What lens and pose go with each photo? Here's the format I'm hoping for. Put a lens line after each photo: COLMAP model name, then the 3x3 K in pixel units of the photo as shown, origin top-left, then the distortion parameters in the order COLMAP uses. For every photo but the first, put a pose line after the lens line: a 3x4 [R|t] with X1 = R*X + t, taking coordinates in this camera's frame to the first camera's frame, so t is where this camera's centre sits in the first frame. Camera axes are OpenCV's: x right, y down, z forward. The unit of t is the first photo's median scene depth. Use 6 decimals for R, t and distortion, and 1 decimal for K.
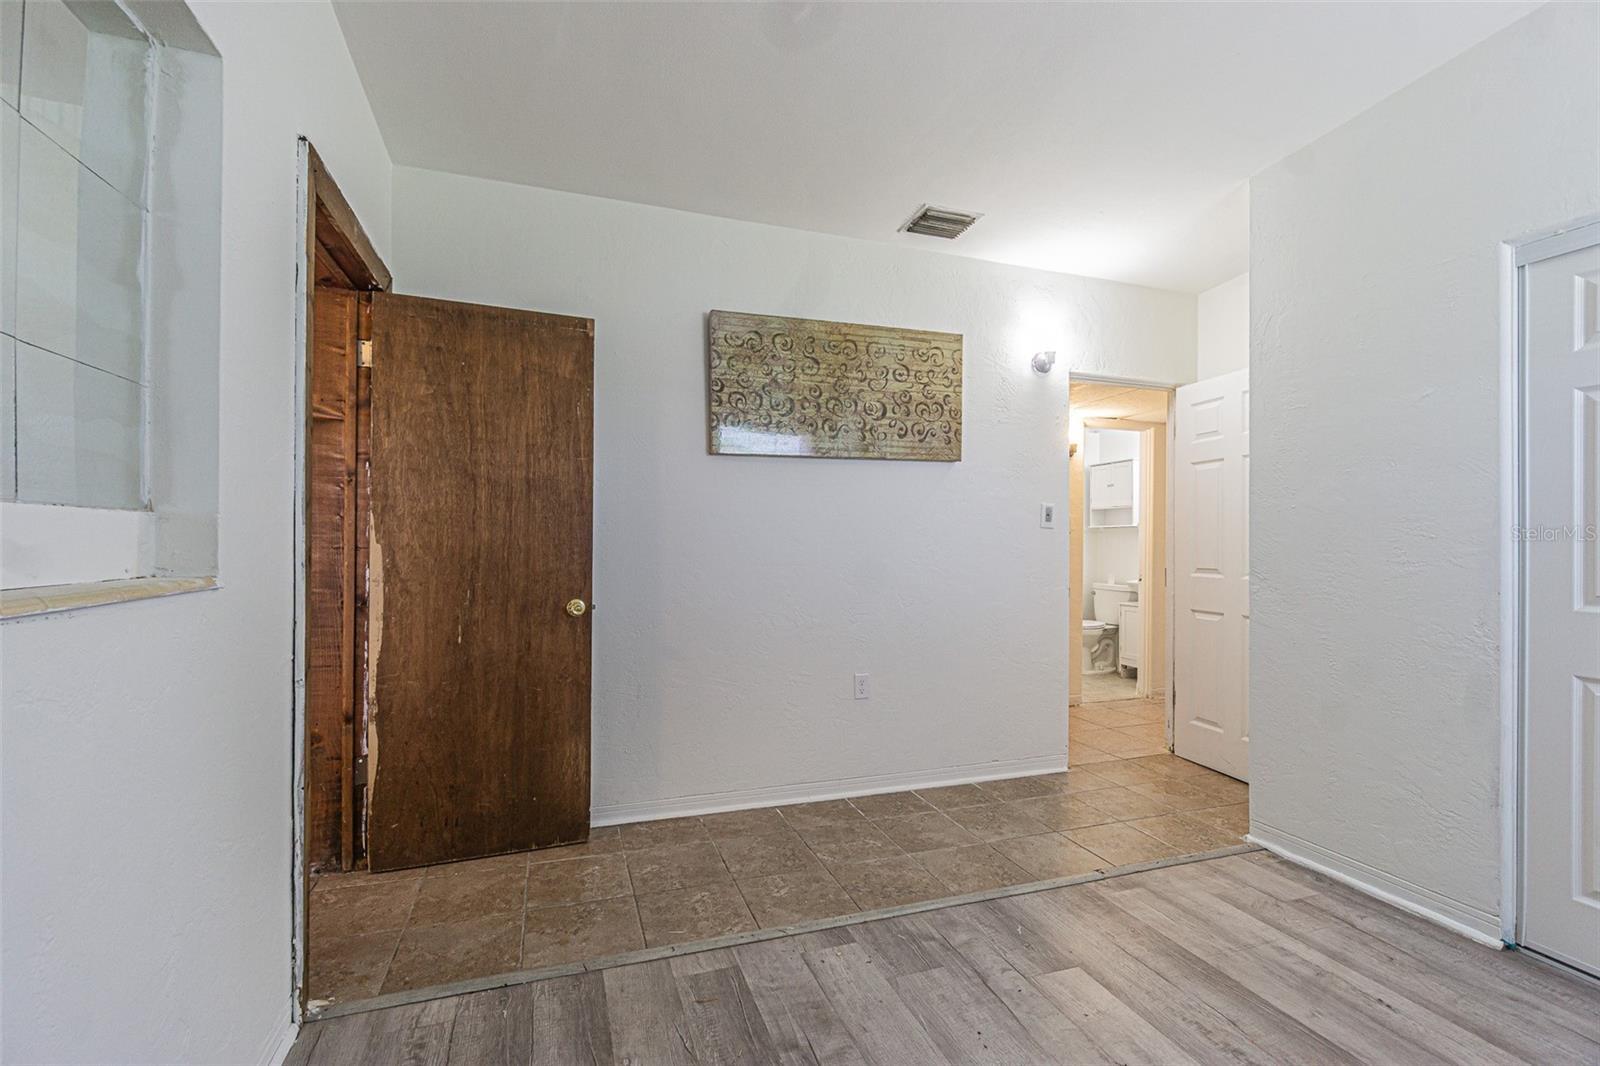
lens RADIAL K [[695.7, 0, 791.1], [0, 695.7, 534.4], [0, 0, 1]] dist [-0.008602, 0.002416]
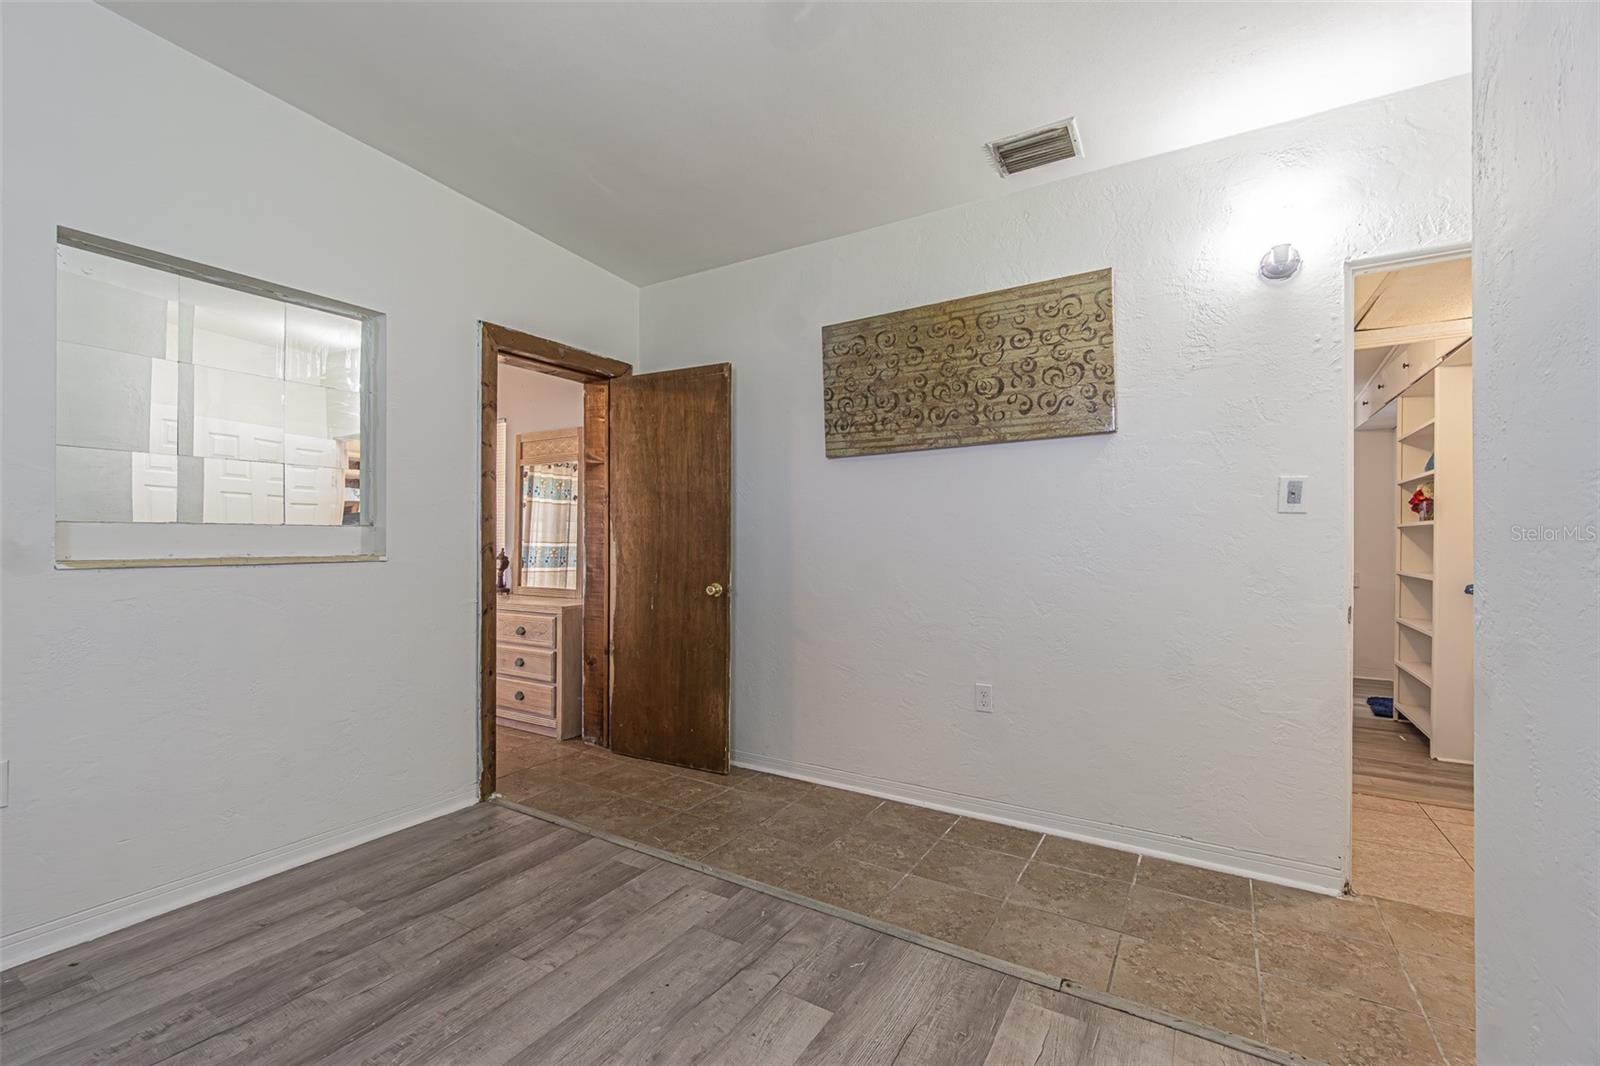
lens RADIAL K [[695.7, 0, 781.1], [0, 695.7, 535.8], [0, 0, 1]] dist [-0.008602, 0.002416]
pose [[0.628581, -0.011265, -0.777662, 0.797161], [0.012954, 0.999908, -0.004014, 0.012015], [0.777636, -0.007551, 0.628670, 0.294458]]
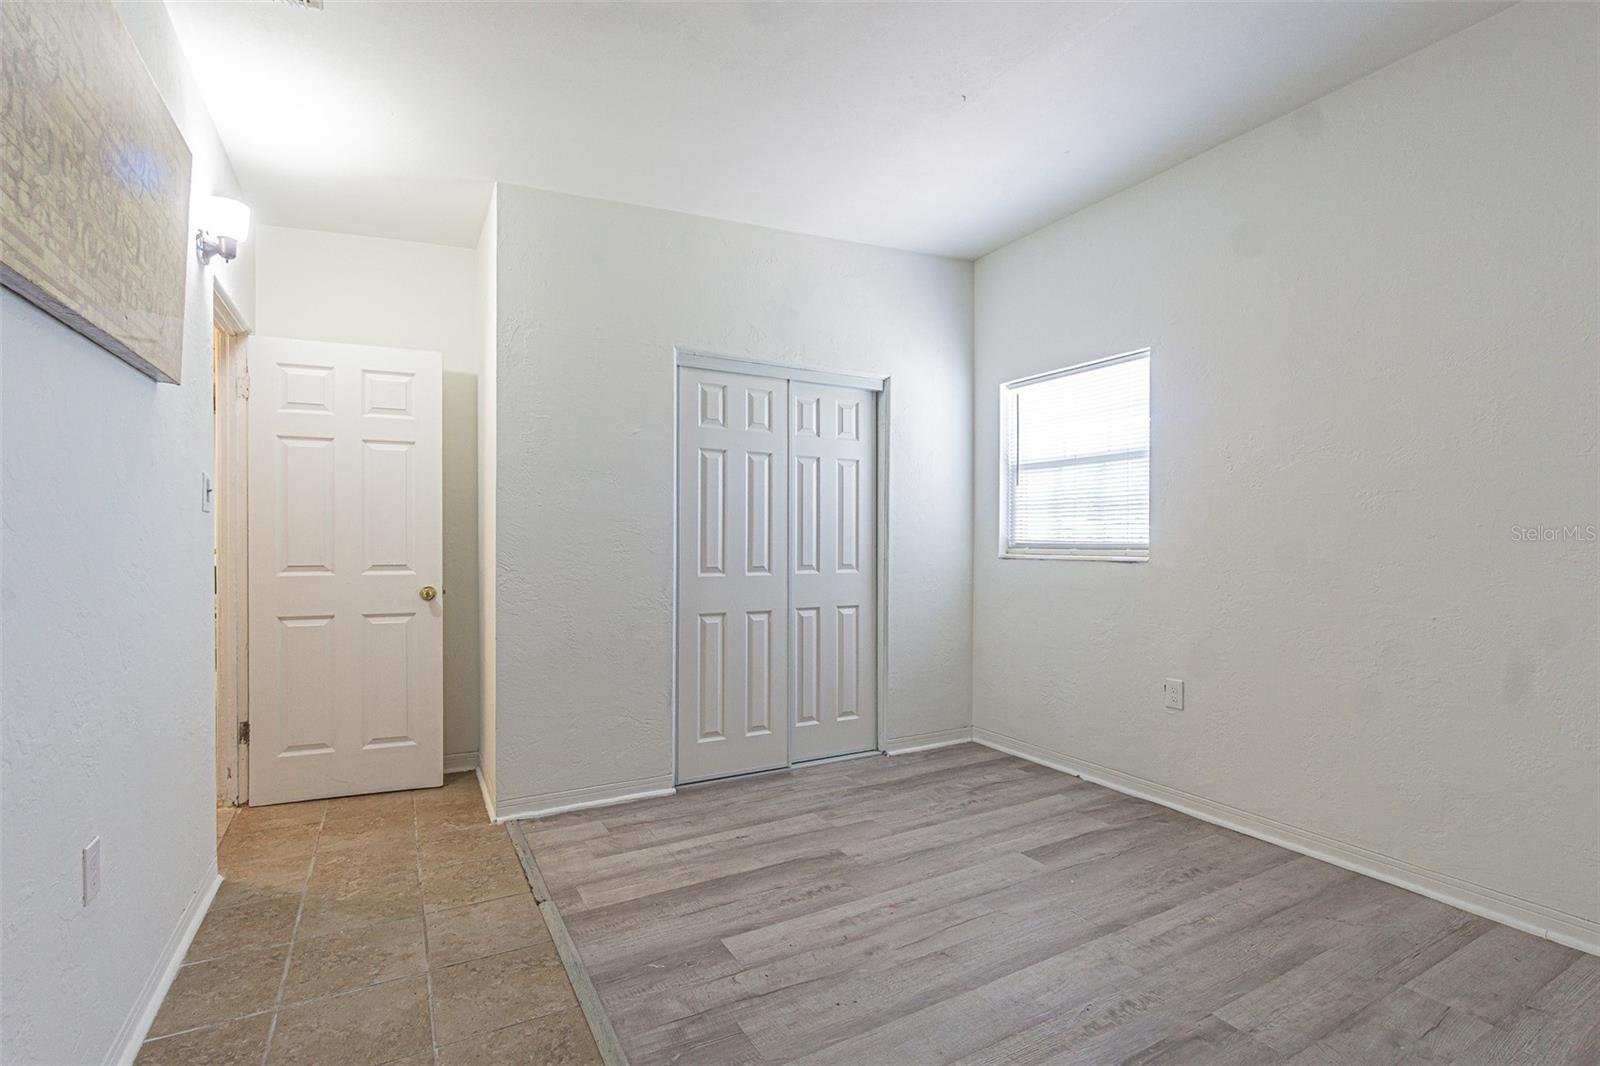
lens RADIAL K [[723.2, 0, 781.3], [0, 723.2, 543.5], [0, 0, 1]] dist [-0.011040, -0.000081]
pose [[-0.169019, -0.013935, 0.985514, -0.506883], [-0.017752, 0.999781, 0.011093, 0.003059], [-0.985453, -0.015620, -0.169230, 0.824081]]
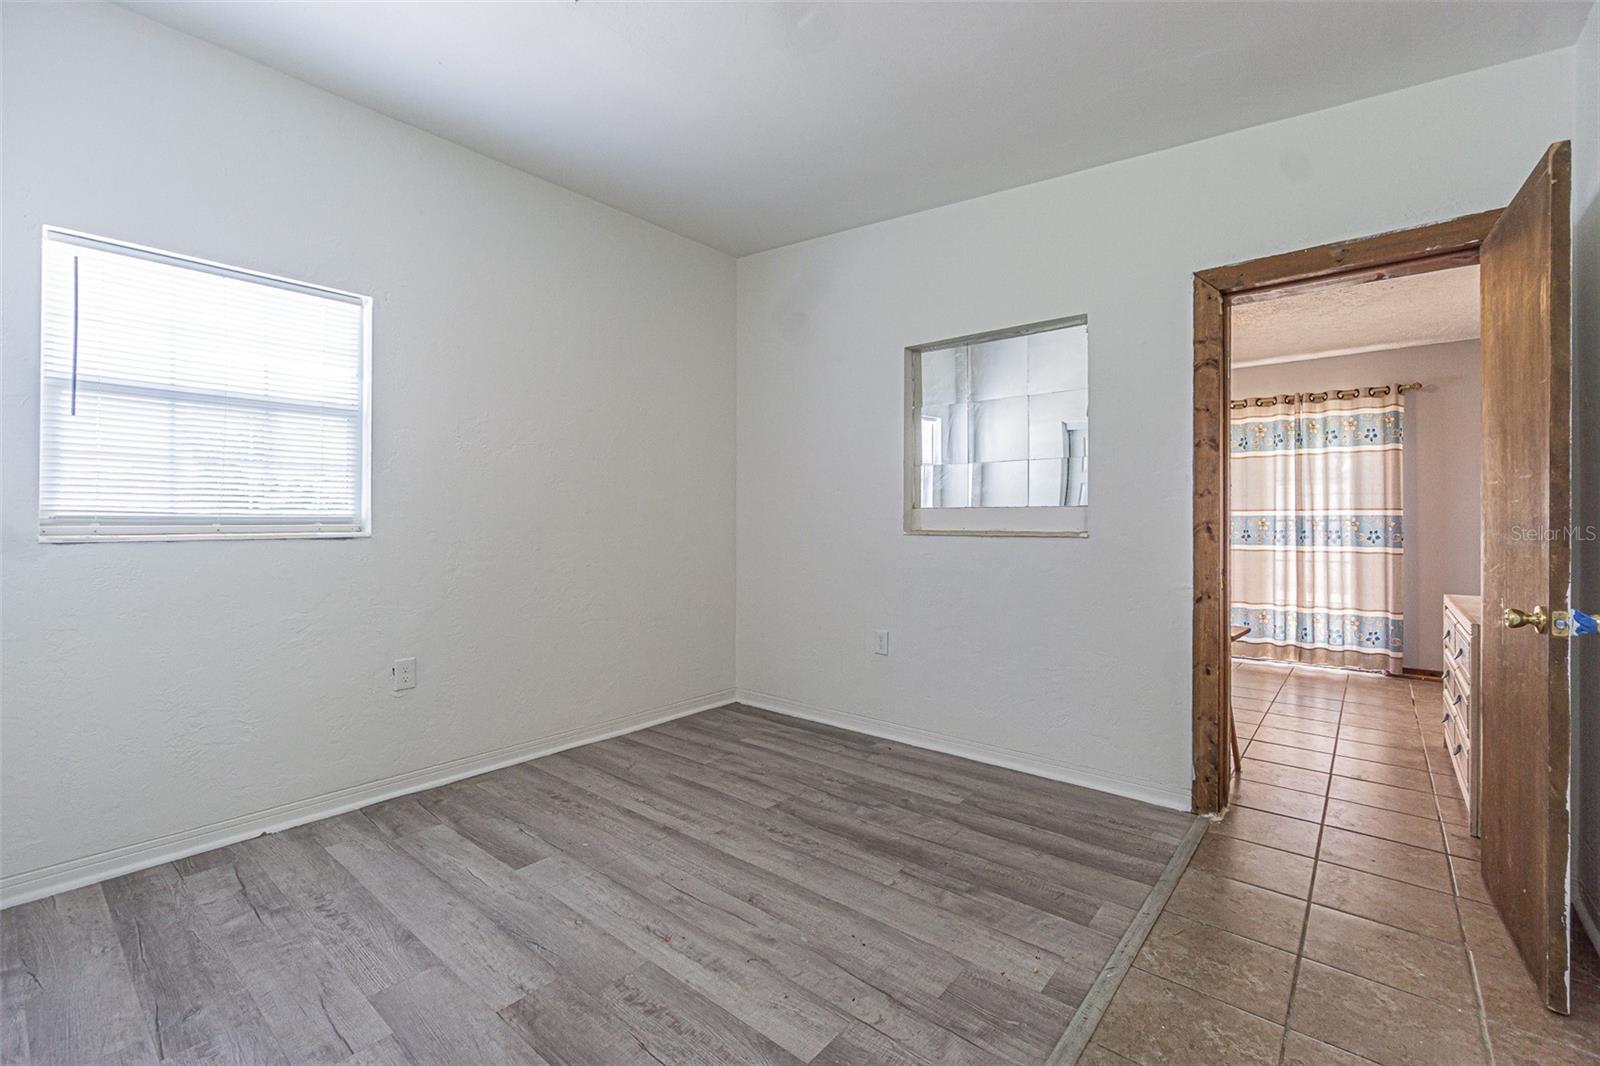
lens RADIAL K [[695.7, 0, 784.6], [0, 695.7, 518.0], [0, 0, 1]] dist [-0.008602, 0.002416]
pose [[-0.863264, -0.008091, -0.504688, 0.619772], [-0.001997, 0.999918, -0.012614, 0.020887], [0.504749, -0.009881, -0.863209, 1.237161]]
